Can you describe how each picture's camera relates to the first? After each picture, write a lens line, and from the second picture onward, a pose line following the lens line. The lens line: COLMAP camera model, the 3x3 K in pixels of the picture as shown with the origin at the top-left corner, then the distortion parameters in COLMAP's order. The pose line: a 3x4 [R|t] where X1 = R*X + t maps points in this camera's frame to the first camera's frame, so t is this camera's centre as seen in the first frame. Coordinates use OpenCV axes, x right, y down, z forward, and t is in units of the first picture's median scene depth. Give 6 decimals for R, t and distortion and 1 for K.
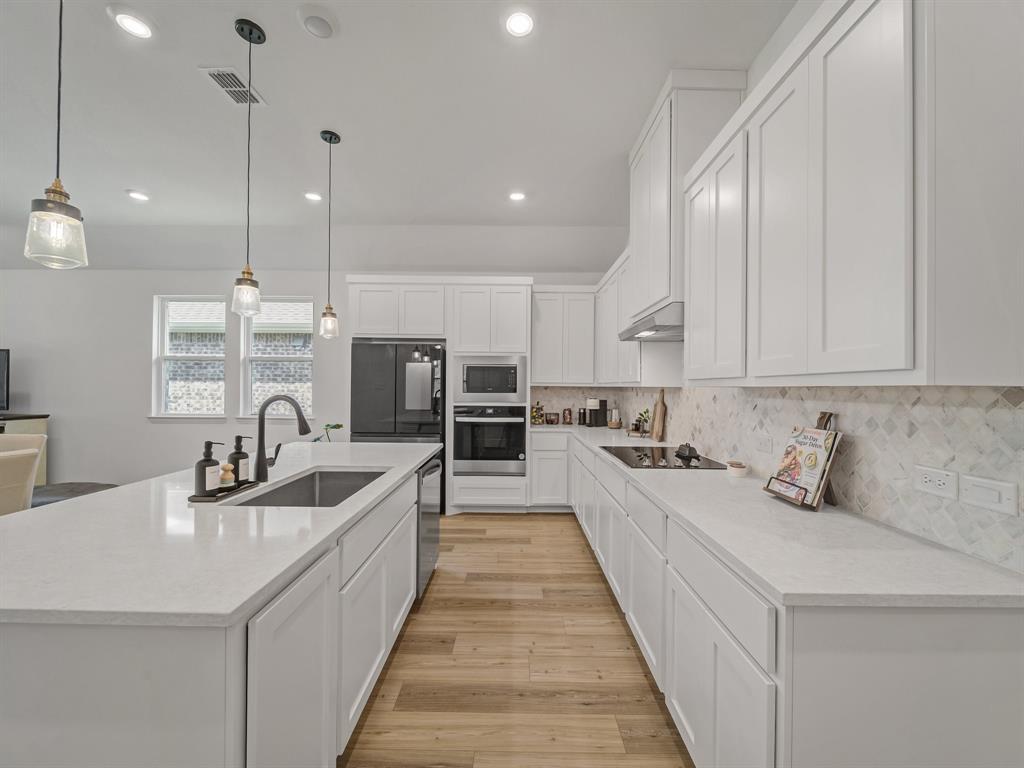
lens RADIAL K [[407.0, 0, 511.5], [0, 407.0, 381.8], [0, 0, 1]] dist [0.000151, -0.001292]
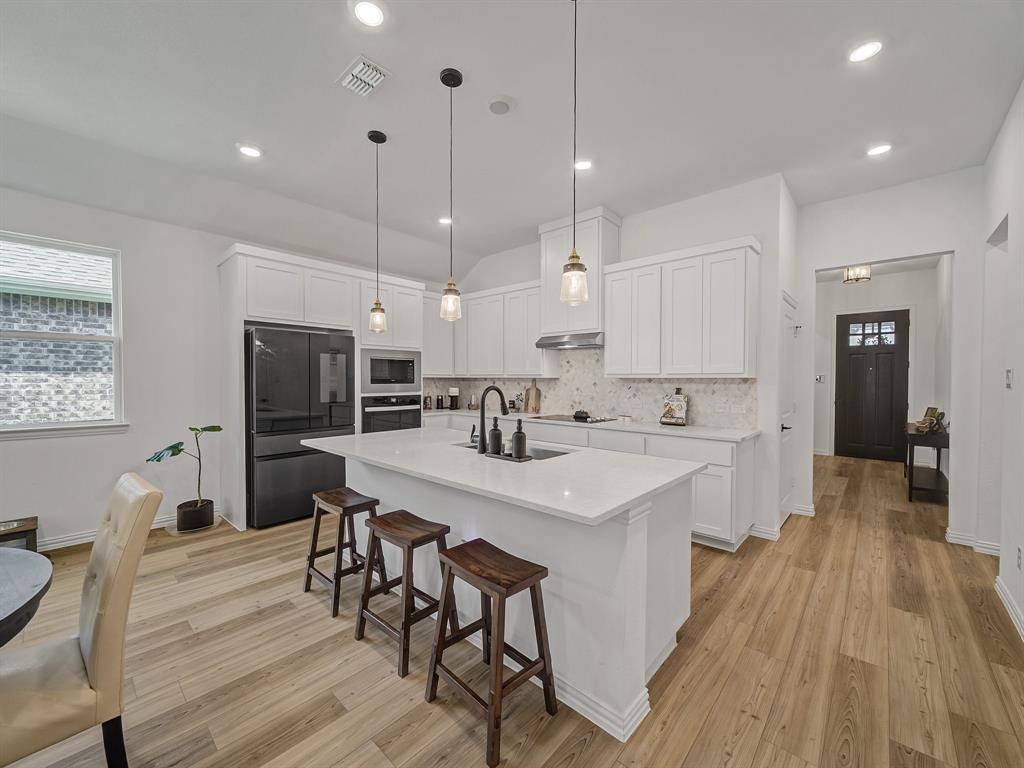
lens RADIAL K [[407.0, 0, 513.1], [0, 407.0, 377.5], [0, 0, 1]] dist [0.000151, -0.001292]
pose [[0.666759, -0.004225, 0.745262, -0.653270], [-0.006314, 0.999916, 0.011317, -0.004242], [-0.745247, -0.012252, 0.666676, 0.032090]]
